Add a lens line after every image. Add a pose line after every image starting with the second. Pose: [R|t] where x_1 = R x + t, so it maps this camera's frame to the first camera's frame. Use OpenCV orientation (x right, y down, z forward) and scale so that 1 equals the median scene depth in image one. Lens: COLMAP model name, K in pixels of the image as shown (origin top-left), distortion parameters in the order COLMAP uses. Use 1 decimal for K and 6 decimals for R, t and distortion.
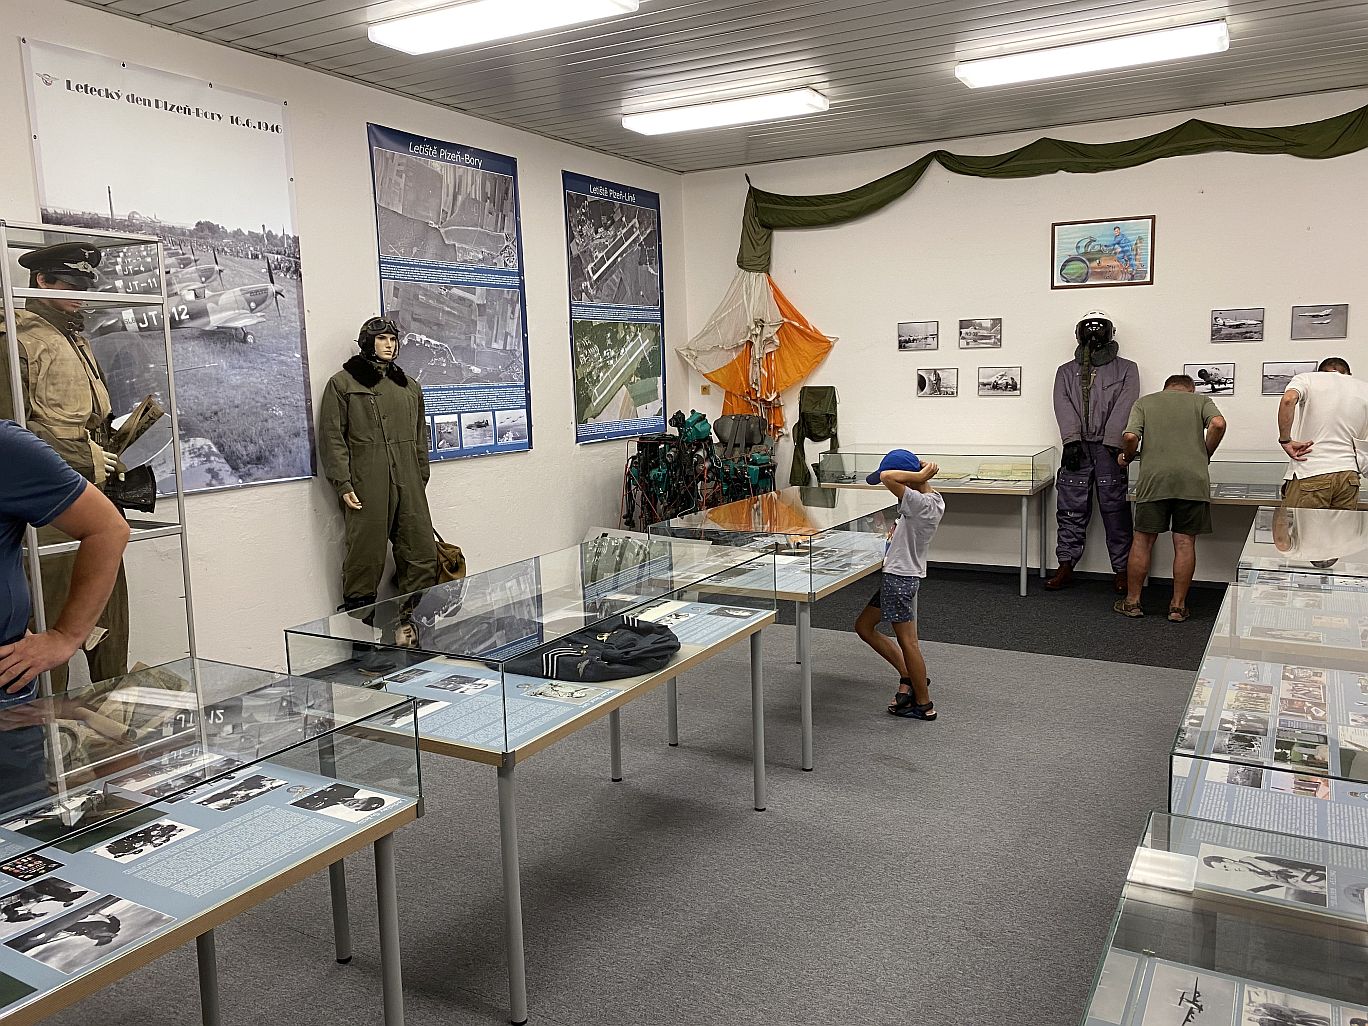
lens RADIAL K [[1050.7, 0, 687.8], [0, 1050.7, 513.8], [0, 0, 1]] dist [0.006750, -0.033489]
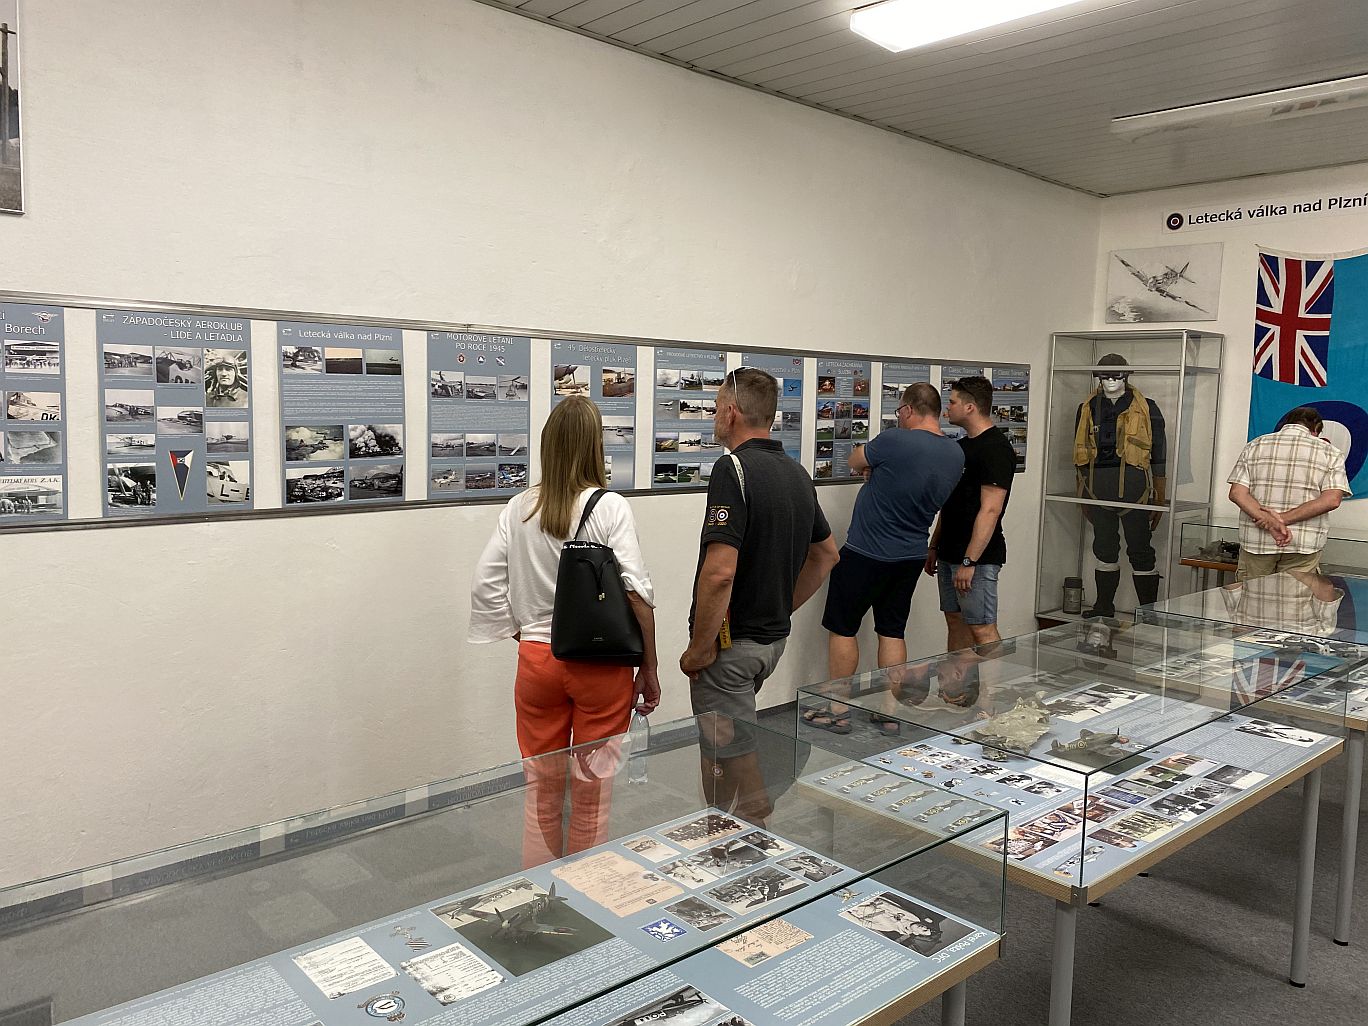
lens RADIAL K [[1050.7, 0, 683.0], [0, 1050.7, 510.5], [0, 0, 1]] dist [0.006750, -0.033489]
pose [[-0.949394, -0.027958, 0.312841, 0.711958], [0.046264, 0.972718, 0.227329, -0.325739], [-0.310662, 0.230298, -0.922199, 2.094946]]
